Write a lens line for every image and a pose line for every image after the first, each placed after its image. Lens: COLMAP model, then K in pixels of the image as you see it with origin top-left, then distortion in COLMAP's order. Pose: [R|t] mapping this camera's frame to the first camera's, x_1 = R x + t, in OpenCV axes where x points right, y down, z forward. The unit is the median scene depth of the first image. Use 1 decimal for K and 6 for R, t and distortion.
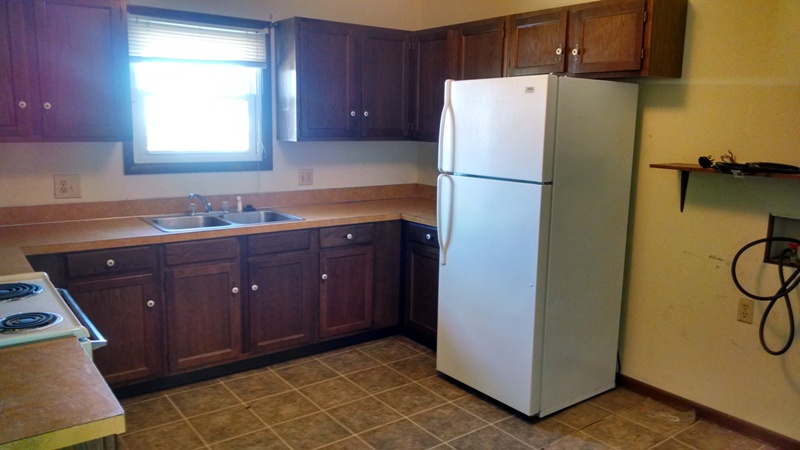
lens RADIAL K [[610.8, 0, 400.0], [0, 610.8, 225.0], [0, 0, 1]] dist [0.064380, -0.108440]
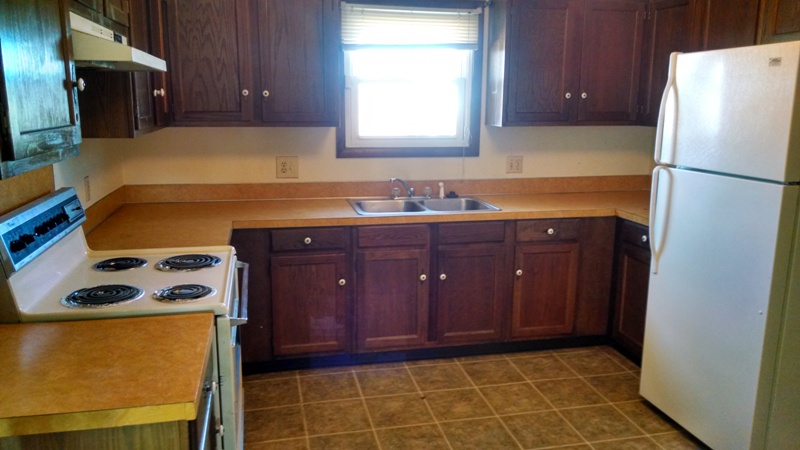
lens RADIAL K [[610.8, 0, 400.0], [0, 610.8, 225.0], [0, 0, 1]] dist [0.064380, -0.108440]
pose [[0.913480, 0.069951, -0.400826, 0.084950], [-0.059746, 0.997493, 0.037919, -0.013142], [0.402474, -0.010691, 0.915369, 0.079875]]
